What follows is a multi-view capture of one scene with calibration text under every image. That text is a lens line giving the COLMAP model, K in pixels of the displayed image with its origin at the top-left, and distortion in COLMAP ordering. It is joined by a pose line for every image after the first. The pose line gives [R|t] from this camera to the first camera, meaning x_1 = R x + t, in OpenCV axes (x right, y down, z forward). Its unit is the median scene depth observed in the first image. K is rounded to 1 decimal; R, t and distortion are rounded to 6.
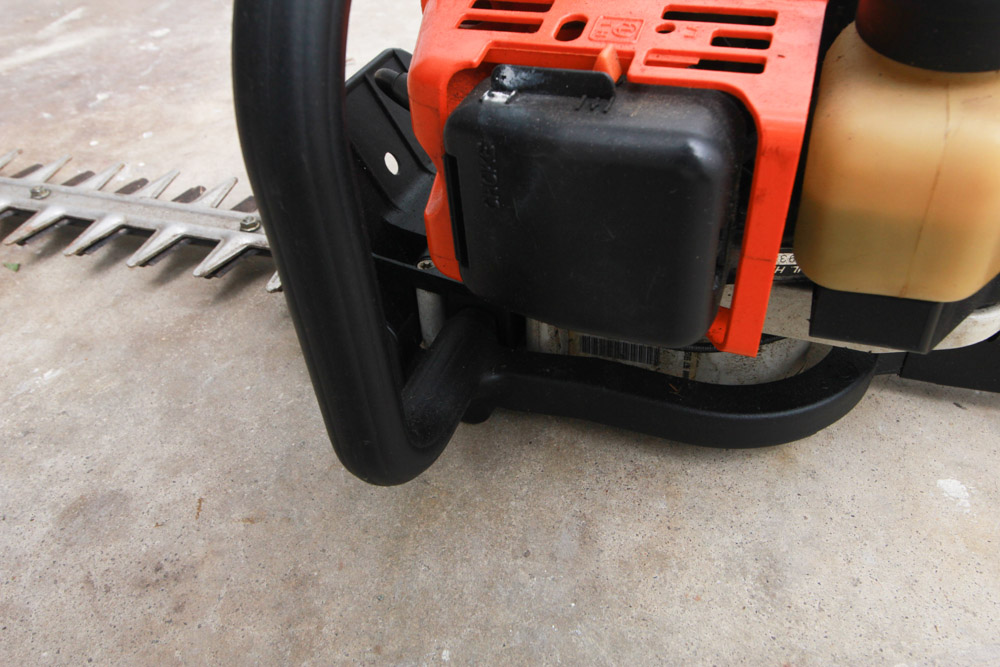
lens RADIAL K [[790.3, 0, 501.3], [0, 790.3, 332.7], [0, 0, 1]] dist [0.013177, -0.009452]
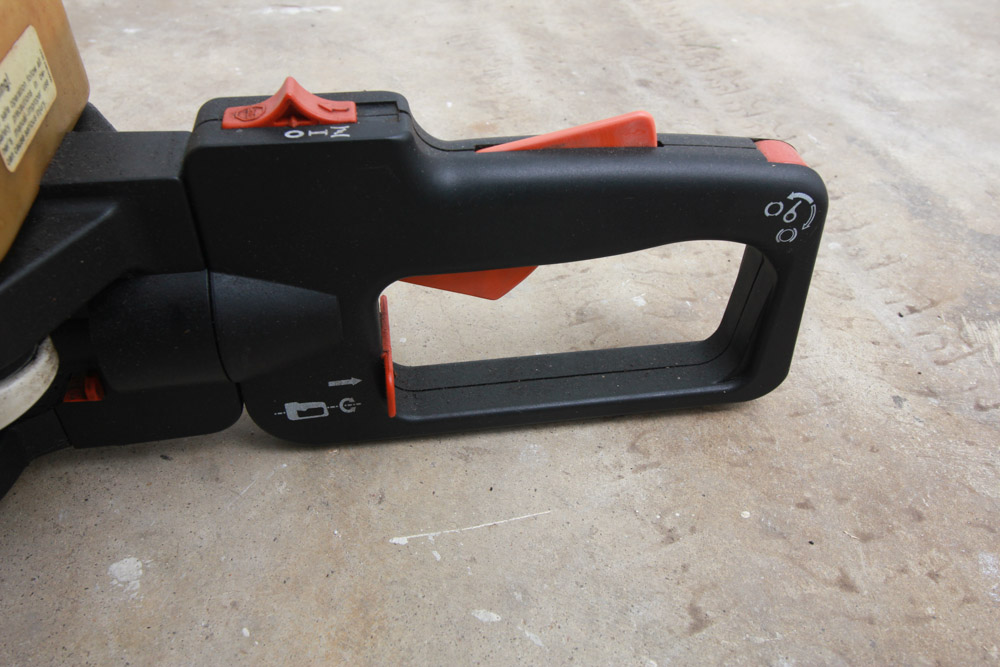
lens RADIAL K [[790.3, 0, 501.5], [0, 790.3, 324.5], [0, 0, 1]] dist [0.013177, -0.009452]
pose [[0.868348, -0.238775, 0.434693, 0.573705], [0.242918, 0.968909, 0.046962, -0.001902], [-0.432391, 0.064815, 0.899354, 0.037890]]
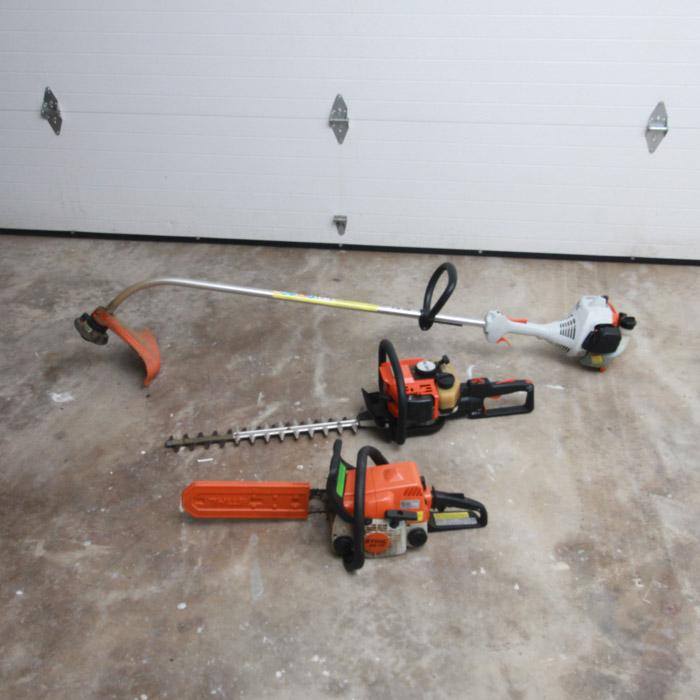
lens RADIAL K [[795.2, 0, 349.4], [0, 795.2, 352.0], [0, 0, 1]] dist [0.011112, 0.000000]
pose [[0.983221, -0.051069, 0.175124, -1.813151], [0.081326, 0.982045, -0.170218, -0.009199], [-0.163287, 0.181604, 0.969720, -5.311776]]
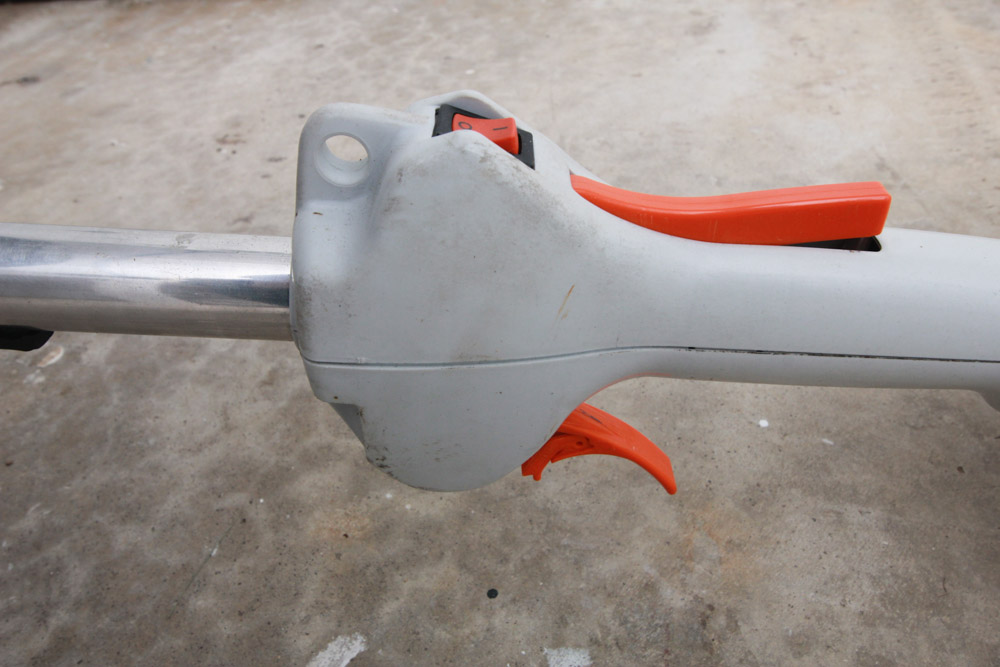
lens RADIAL K [[790.3, 0, 496.9], [0, 790.3, 328.3], [0, 0, 1]] dist [0.013177, -0.009452]
pose [[0.985879, -0.142714, 0.087615, 1.006215], [0.146622, 0.988388, -0.039892, -1.459736], [-0.080904, 0.052175, 0.995355, 1.515466]]
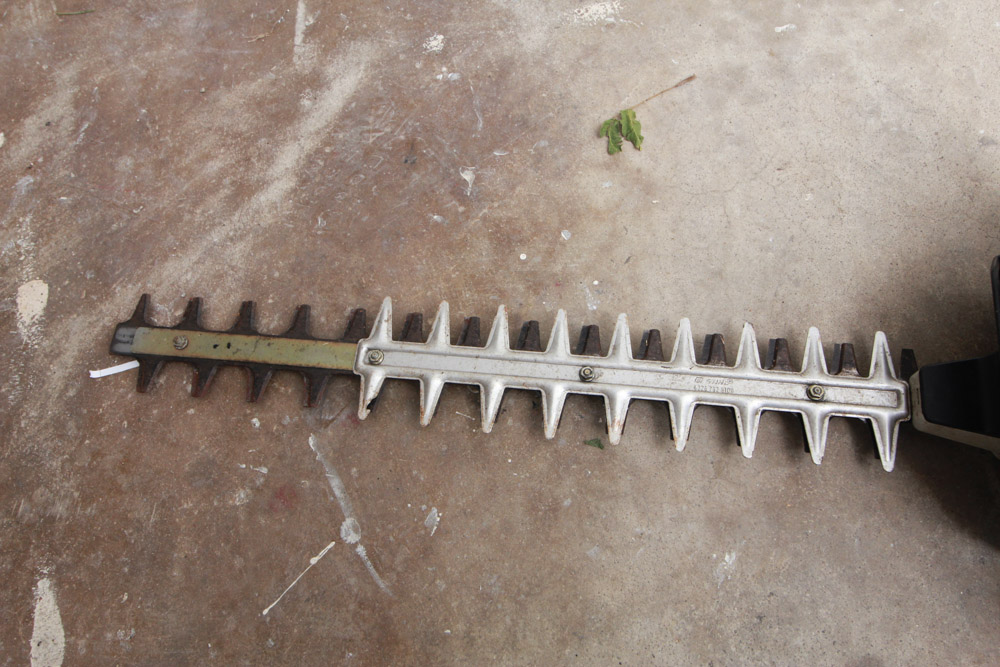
lens RADIAL K [[790.3, 0, 497.5], [0, 790.3, 330.0], [0, 0, 1]] dist [0.013177, -0.009452]
pose [[0.973950, -0.219884, 0.055431, -1.110916], [0.171476, 0.874101, 0.454470, -1.129899], [-0.148383, -0.433126, 0.889036, 0.049693]]
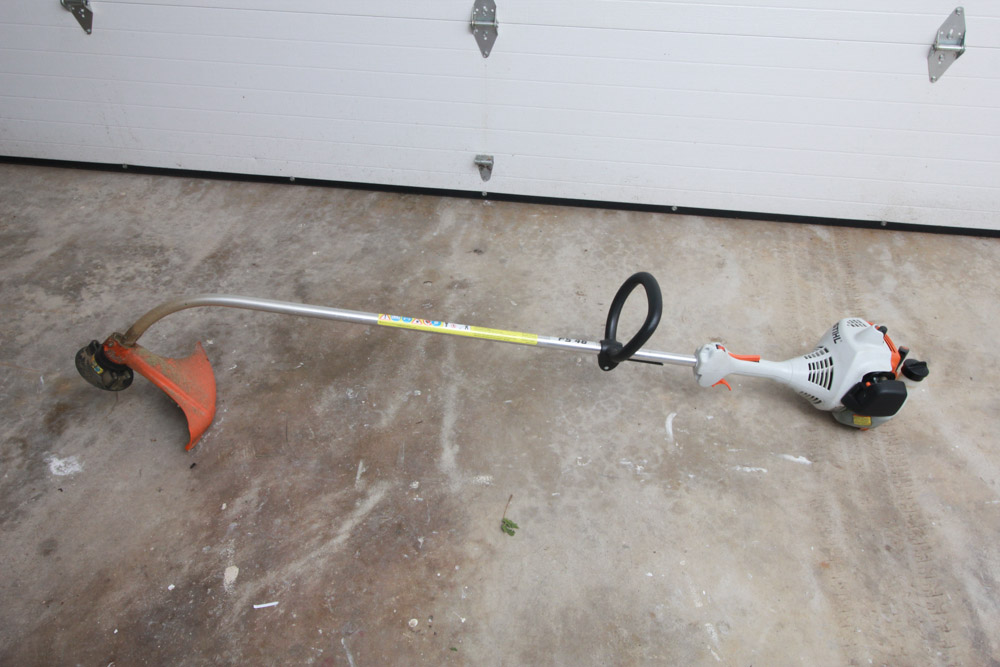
lens RADIAL K [[790.3, 0, 498.6], [0, 790.3, 319.8], [0, 0, 1]] dist [0.013177, -0.009452]
pose [[0.983286, -0.060143, 0.171848, -1.269388], [0.067587, 0.996997, -0.037797, -1.698914], [-0.169059, 0.048780, 0.984398, -2.872902]]
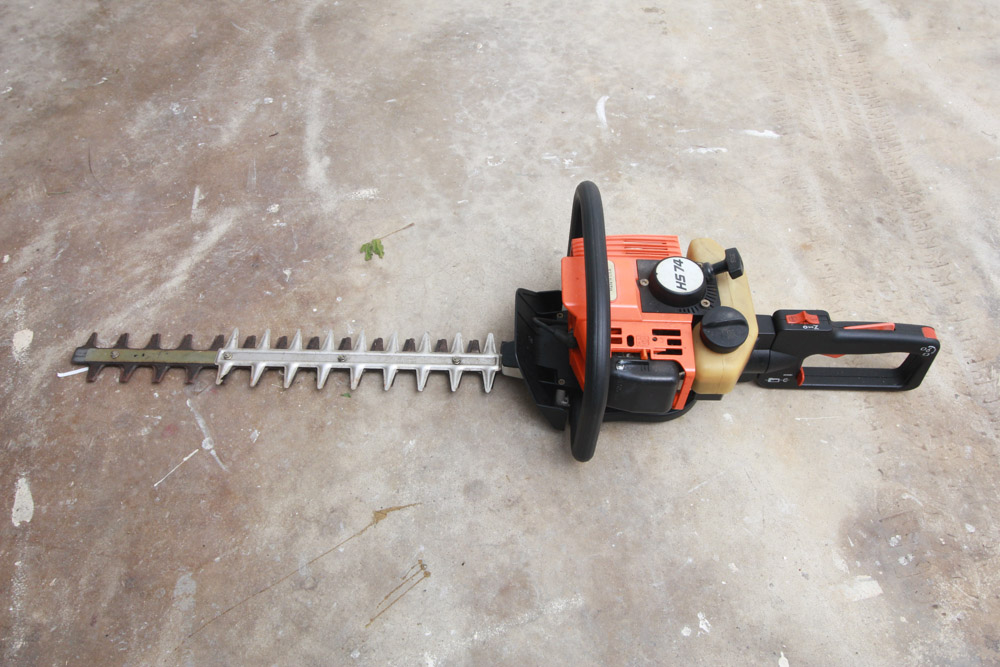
lens RADIAL K [[790.3, 0, 498.6], [0, 790.3, 323.7], [0, 0, 1]] dist [0.013177, -0.009452]
pose [[0.948023, -0.204365, 0.243900, -1.003992], [0.154817, 0.965893, 0.207563, -0.953825], [-0.278000, -0.159014, 0.947328, -1.701369]]
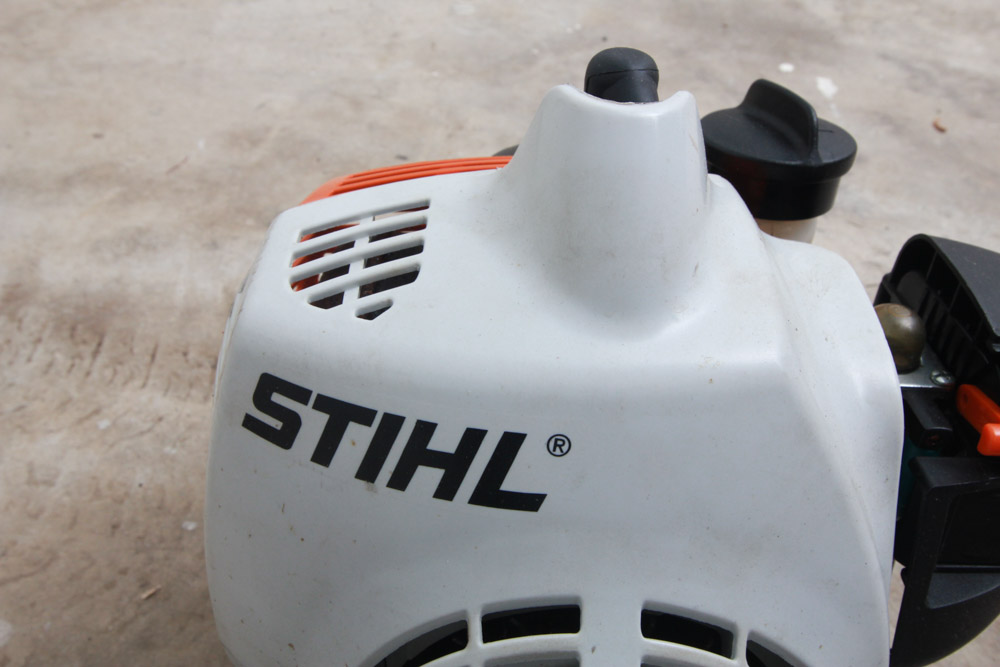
lens RADIAL K [[790.3, 0, 497.5], [0, 790.3, 331.1], [0, 0, 1]] dist [0.013177, -0.009452]
pose [[-0.129148, -0.671918, 0.729279, 1.550601], [0.646519, 0.500582, 0.575700, -1.952473], [-0.751887, 0.545843, 0.369759, 1.730340]]
